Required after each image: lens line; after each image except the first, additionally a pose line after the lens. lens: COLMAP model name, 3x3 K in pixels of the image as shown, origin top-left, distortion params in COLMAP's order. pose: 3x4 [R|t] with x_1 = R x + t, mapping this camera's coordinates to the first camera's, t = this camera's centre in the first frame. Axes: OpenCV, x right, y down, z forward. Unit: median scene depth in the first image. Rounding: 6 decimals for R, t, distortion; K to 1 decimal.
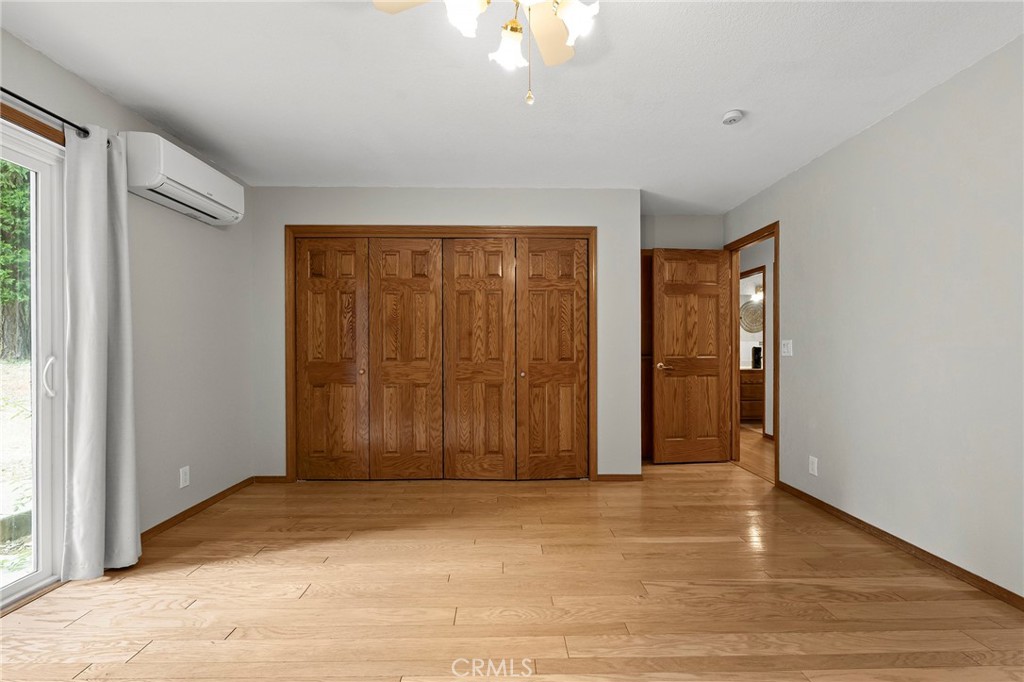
lens RADIAL K [[452.5, 0, 511.7], [0, 452.5, 345.5], [0, 0, 1]] dist [-0.000681, -0.000105]
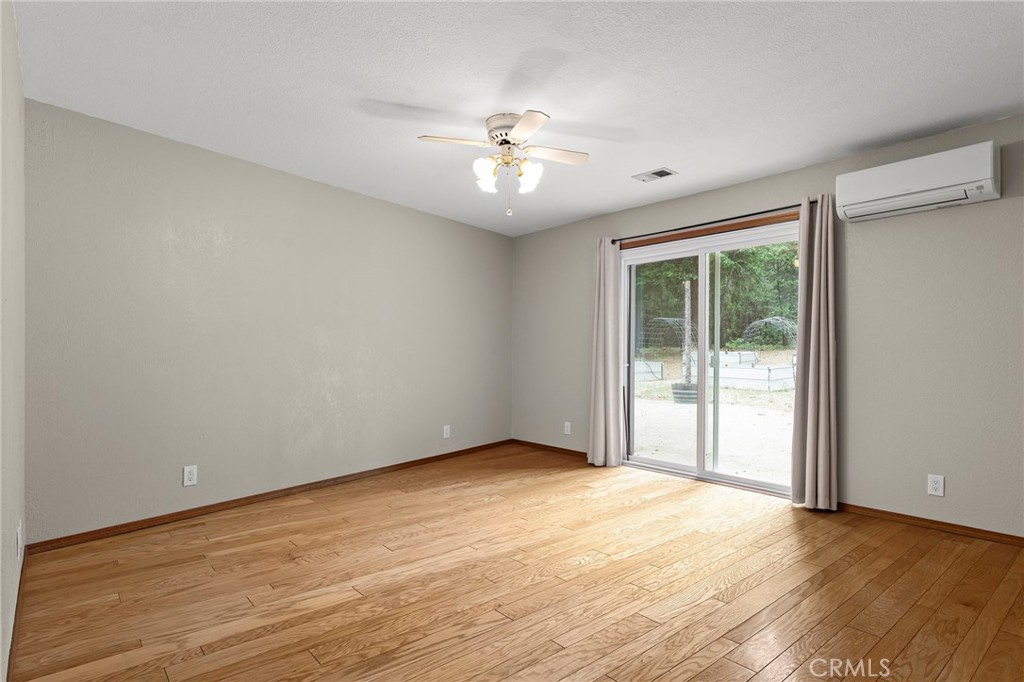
lens RADIAL K [[545.6, 0, 513.3], [0, 545.6, 346.0], [0, 0, 1]] dist [-0.000390, -0.000050]
pose [[-0.776675, -0.007121, -0.629862, 0.939642], [0.000040, 0.999936, -0.011354, 0.013892], [0.629902, -0.008844, -0.776624, 1.808781]]
